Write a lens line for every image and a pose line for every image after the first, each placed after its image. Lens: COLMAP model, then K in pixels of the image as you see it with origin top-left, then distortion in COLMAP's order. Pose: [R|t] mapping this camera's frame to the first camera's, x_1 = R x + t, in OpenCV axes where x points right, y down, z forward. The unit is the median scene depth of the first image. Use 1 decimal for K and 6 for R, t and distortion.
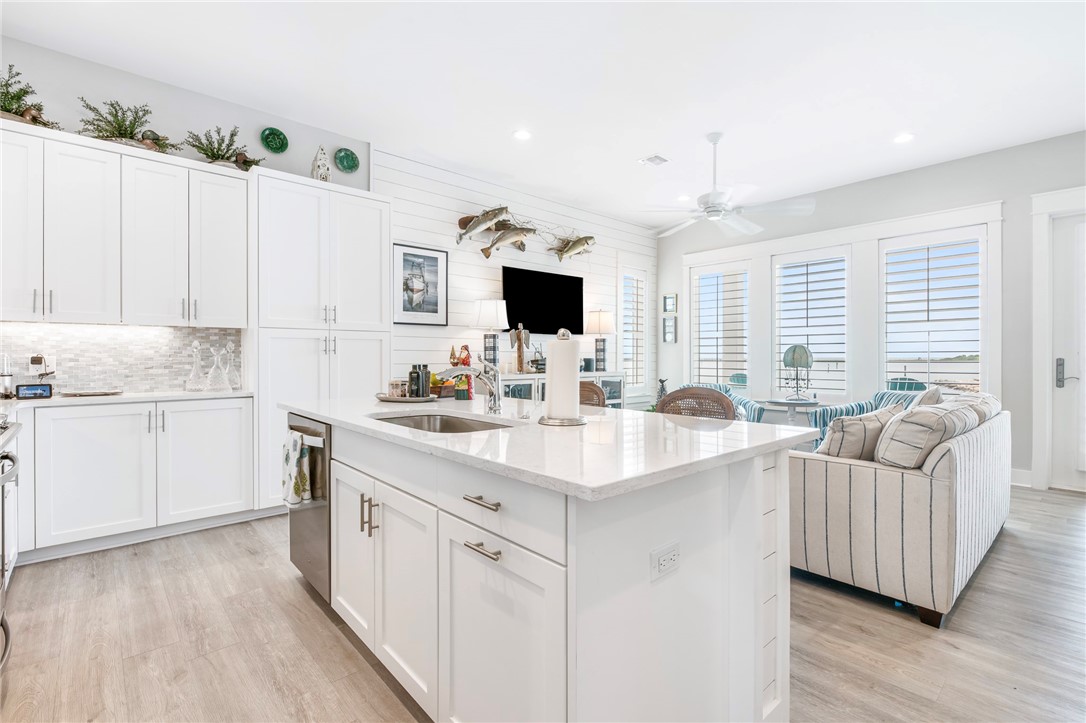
lens RADIAL K [[488.1, 0, 545.6], [0, 488.1, 358.3], [0, 0, 1]] dist [-0.000386, -0.000494]
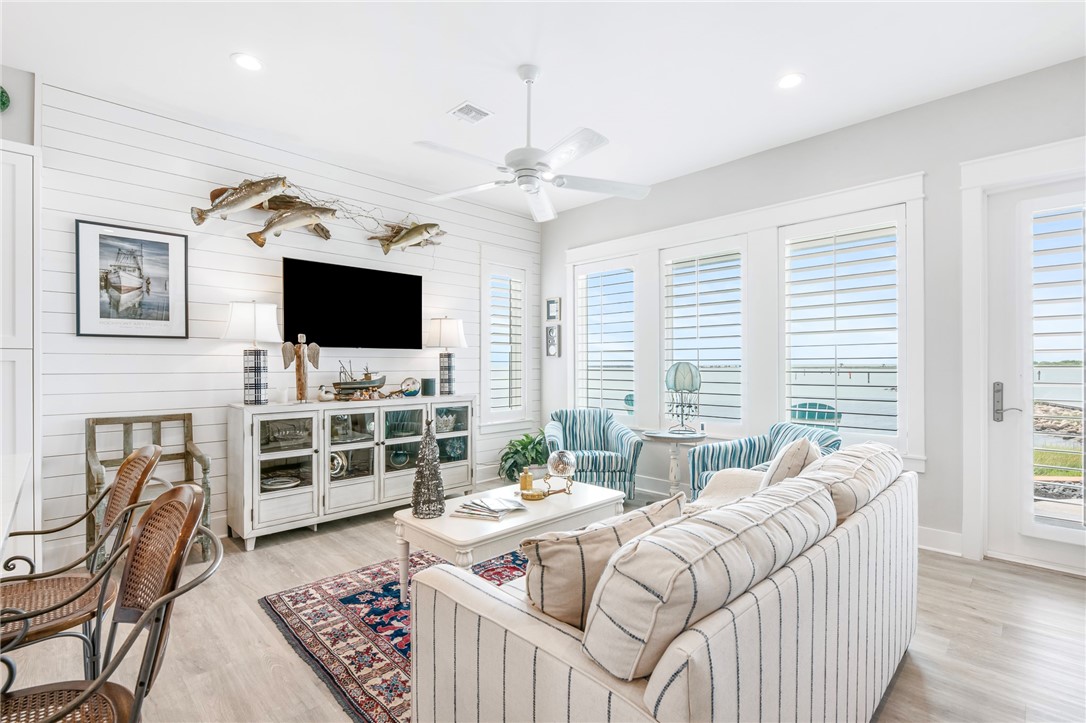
lens RADIAL K [[492.3, 0, 541.5], [0, 492.3, 364.5], [0, 0, 1]] dist [-0.002680, -0.000813]
pose [[0.998948, -0.003104, 0.045756, 0.274981], [0.003263, 0.999989, -0.003404, -0.022566], [-0.045745, 0.003549, 0.998947, 0.239602]]
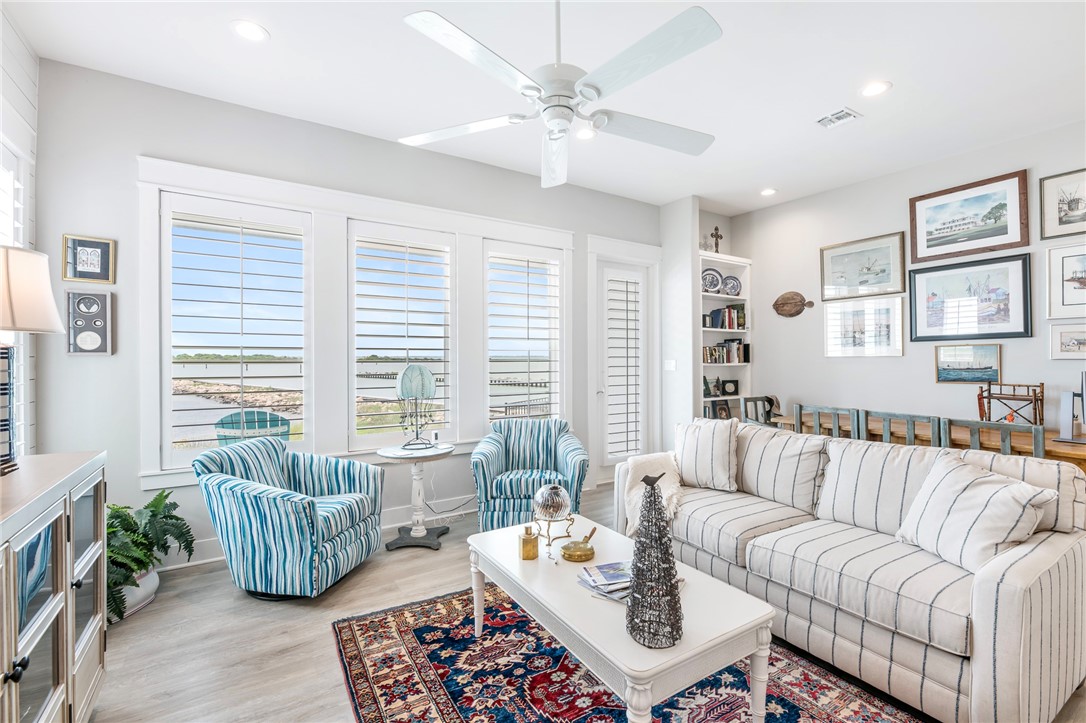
lens RADIAL K [[488.1, 0, 545.6], [0, 488.1, 358.3], [0, 0, 1]] dist [-0.000386, -0.000494]
pose [[0.166818, -0.003701, 0.985981, -0.125625], [0.002475, 0.999991, 0.003334, -0.040473], [-0.985985, 0.001884, 0.166825, 0.770439]]
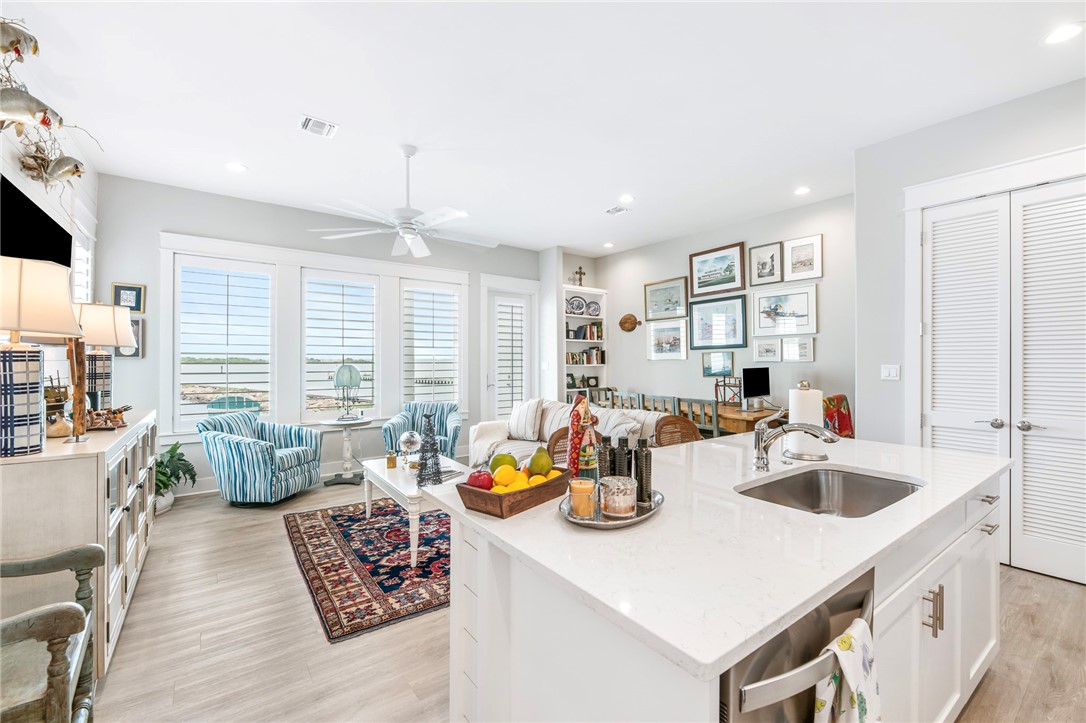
lens RADIAL K [[457.0, 0, 545.5], [0, 457.0, 356.9], [0, 0, 1]] dist [-0.000465, -0.000135]
pose [[0.100703, 0.006043, 0.994898, -0.414627], [0.002069, 0.999978, -0.006284, -0.039599], [-0.994914, 0.002691, 0.100689, 0.537446]]
